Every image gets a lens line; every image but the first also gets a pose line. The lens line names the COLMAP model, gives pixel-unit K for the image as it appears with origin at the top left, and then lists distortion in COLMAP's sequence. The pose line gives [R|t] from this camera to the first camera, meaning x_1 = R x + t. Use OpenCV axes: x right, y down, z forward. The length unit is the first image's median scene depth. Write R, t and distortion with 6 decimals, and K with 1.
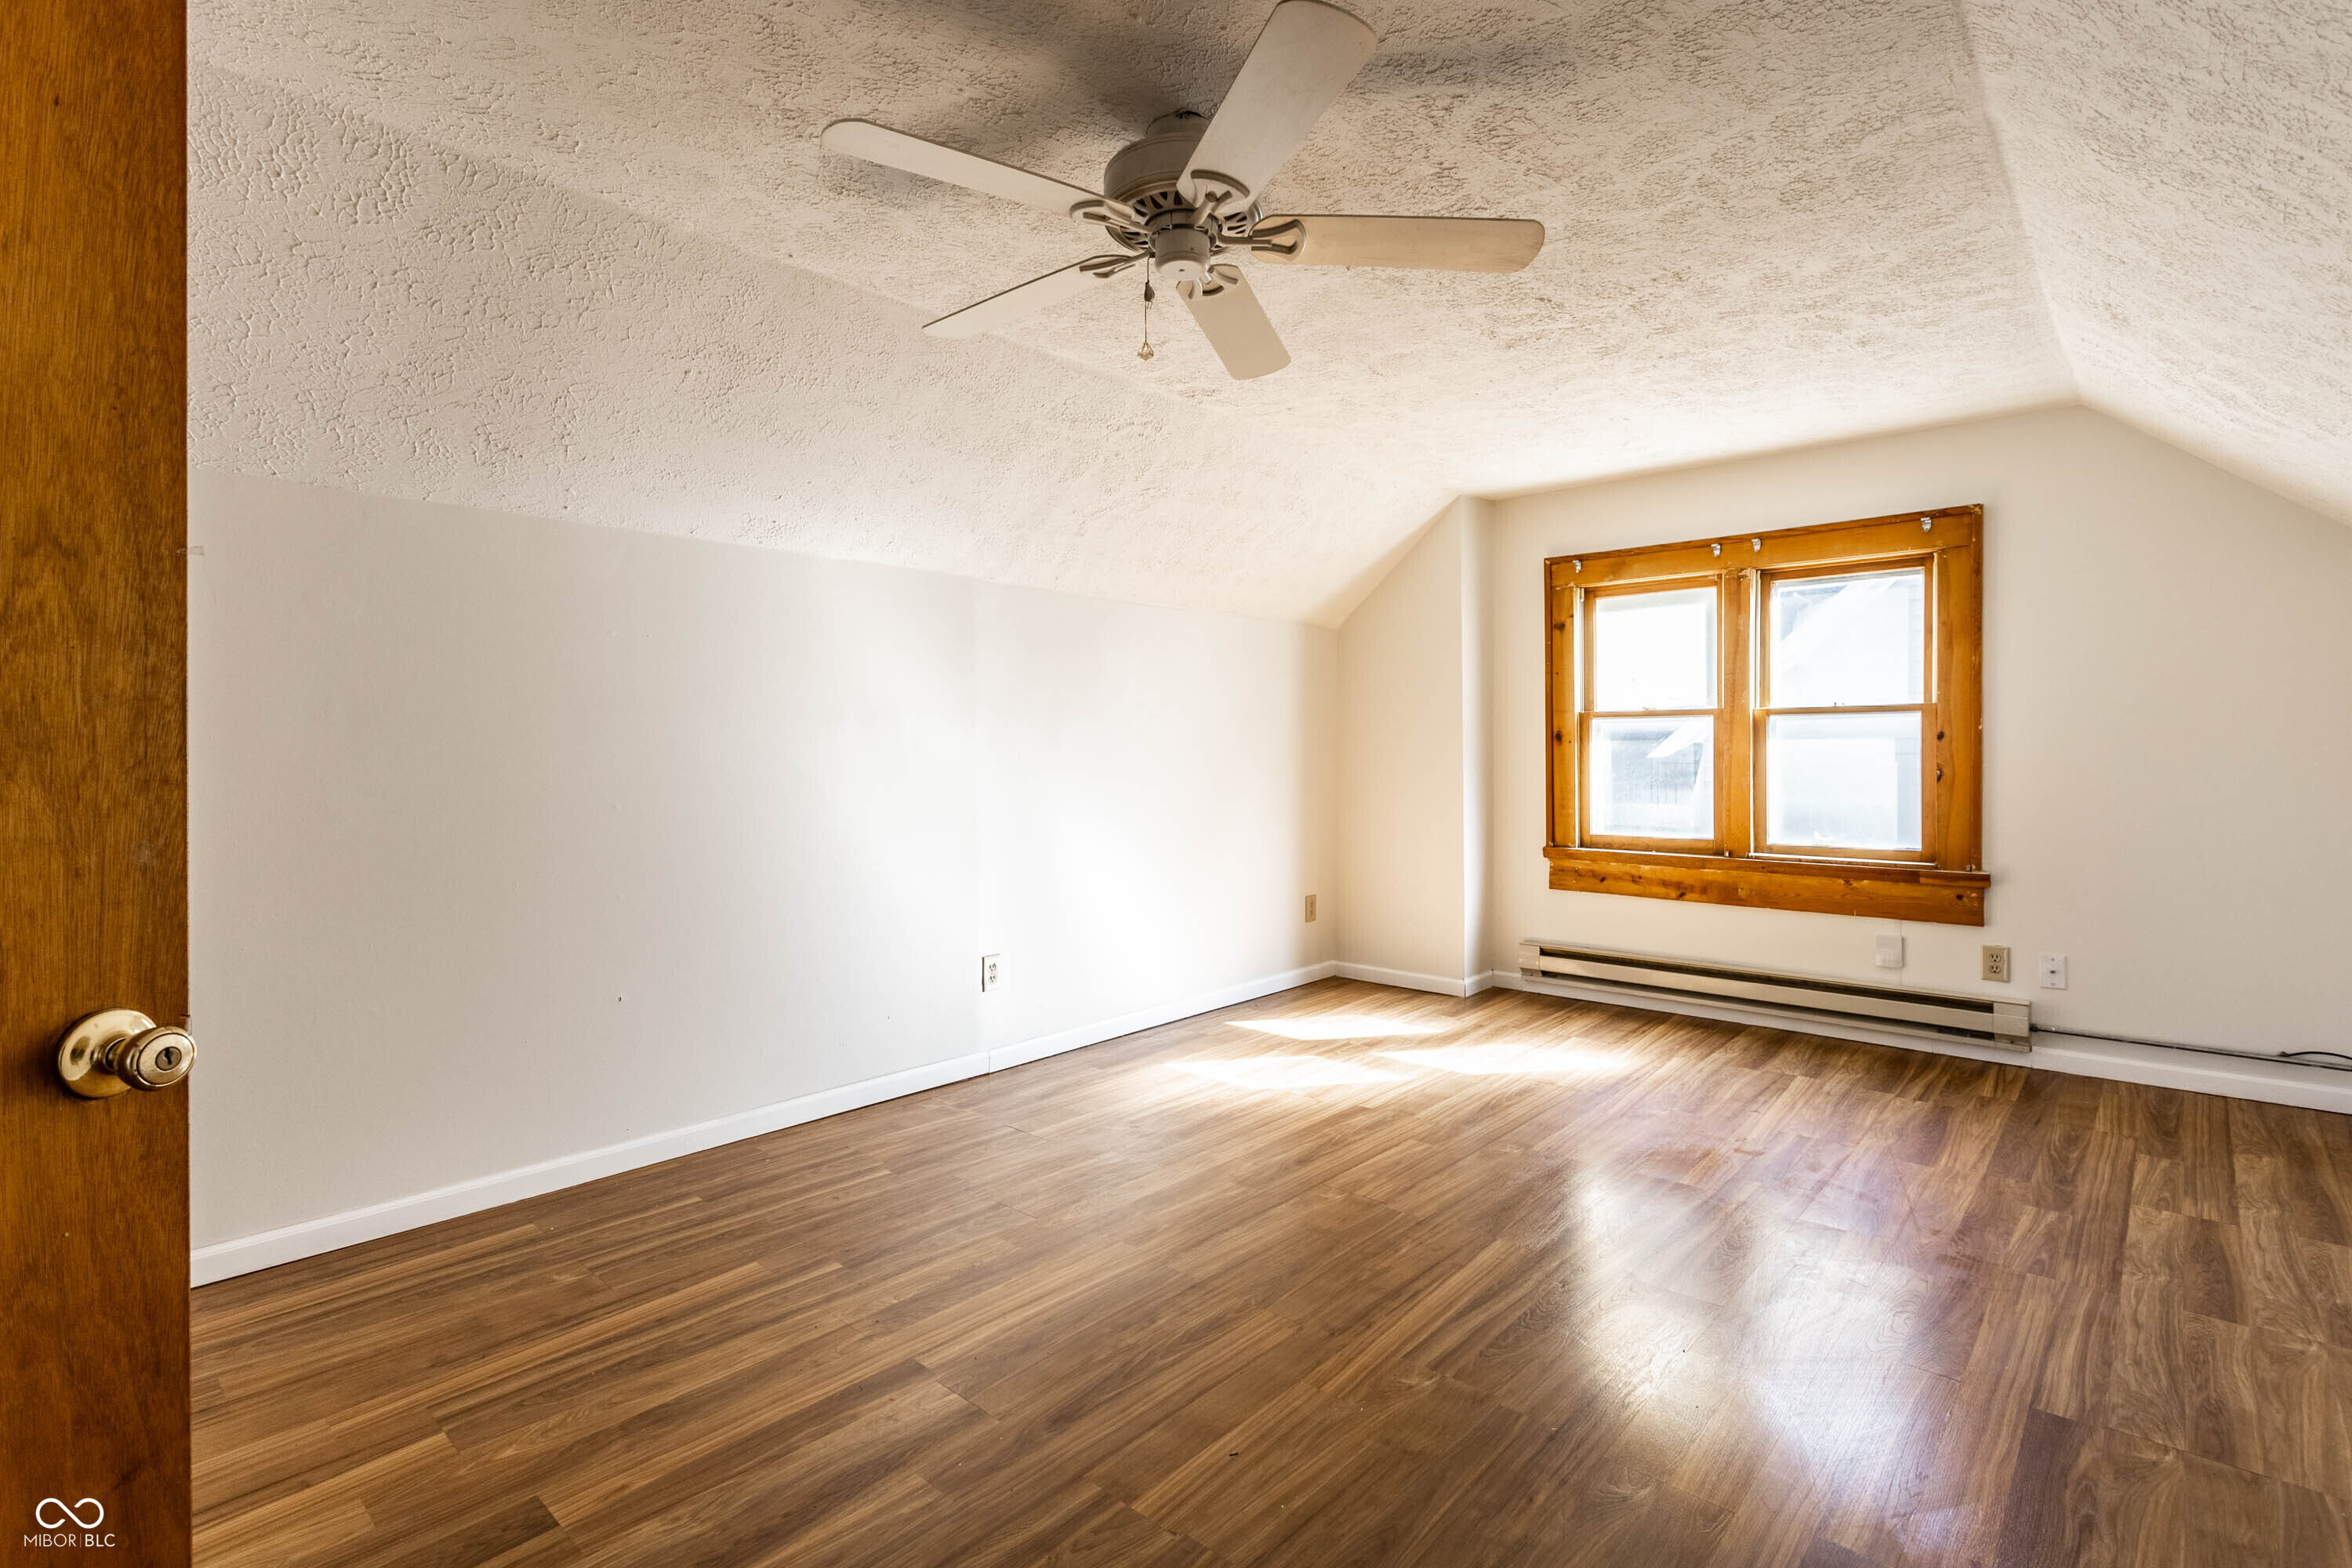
lens RADIAL K [[1109.3, 0, 1156.6], [0, 1109.3, 767.2], [0, 0, 1]] dist [-0.003928, 0.002621]
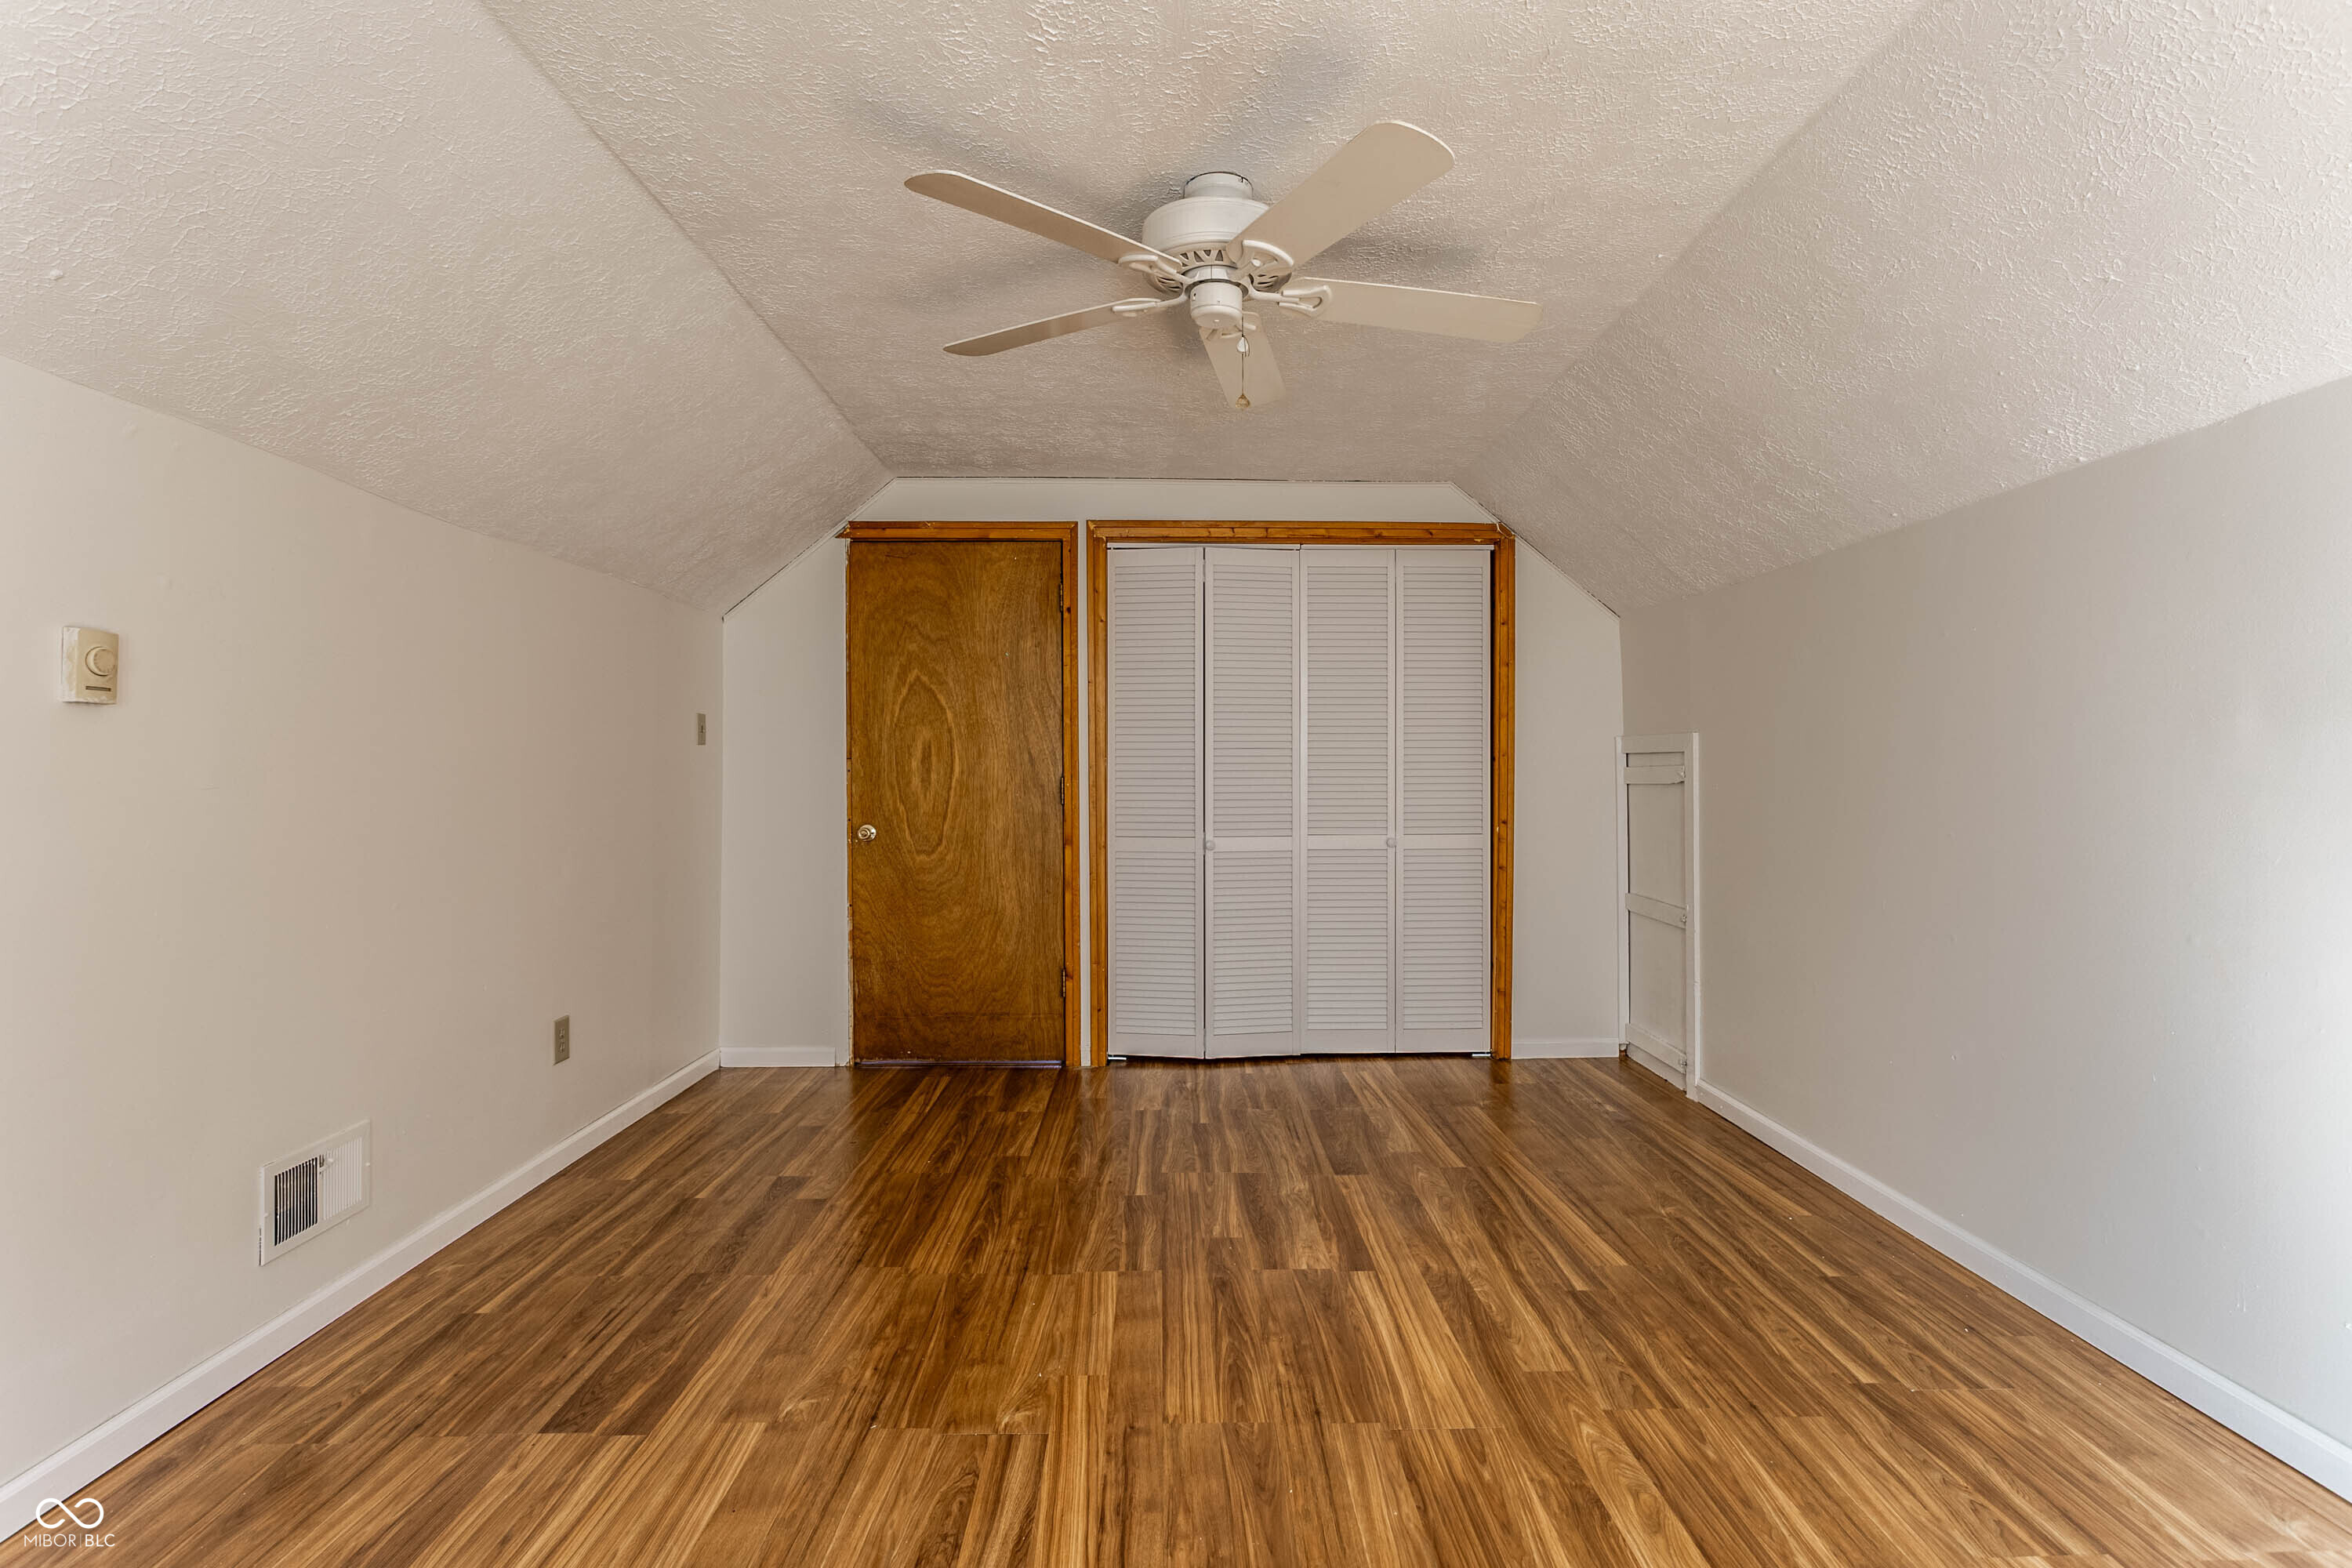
lens RADIAL K [[1109.3, 0, 1177.8], [0, 1109.3, 775.6], [0, 0, 1]] dist [-0.003928, 0.002621]
pose [[-0.719352, 0.007943, -0.694600, 0.745804], [-0.003662, 0.999877, 0.015227, -0.024285], [0.694636, 0.013497, -0.719235, 1.659726]]
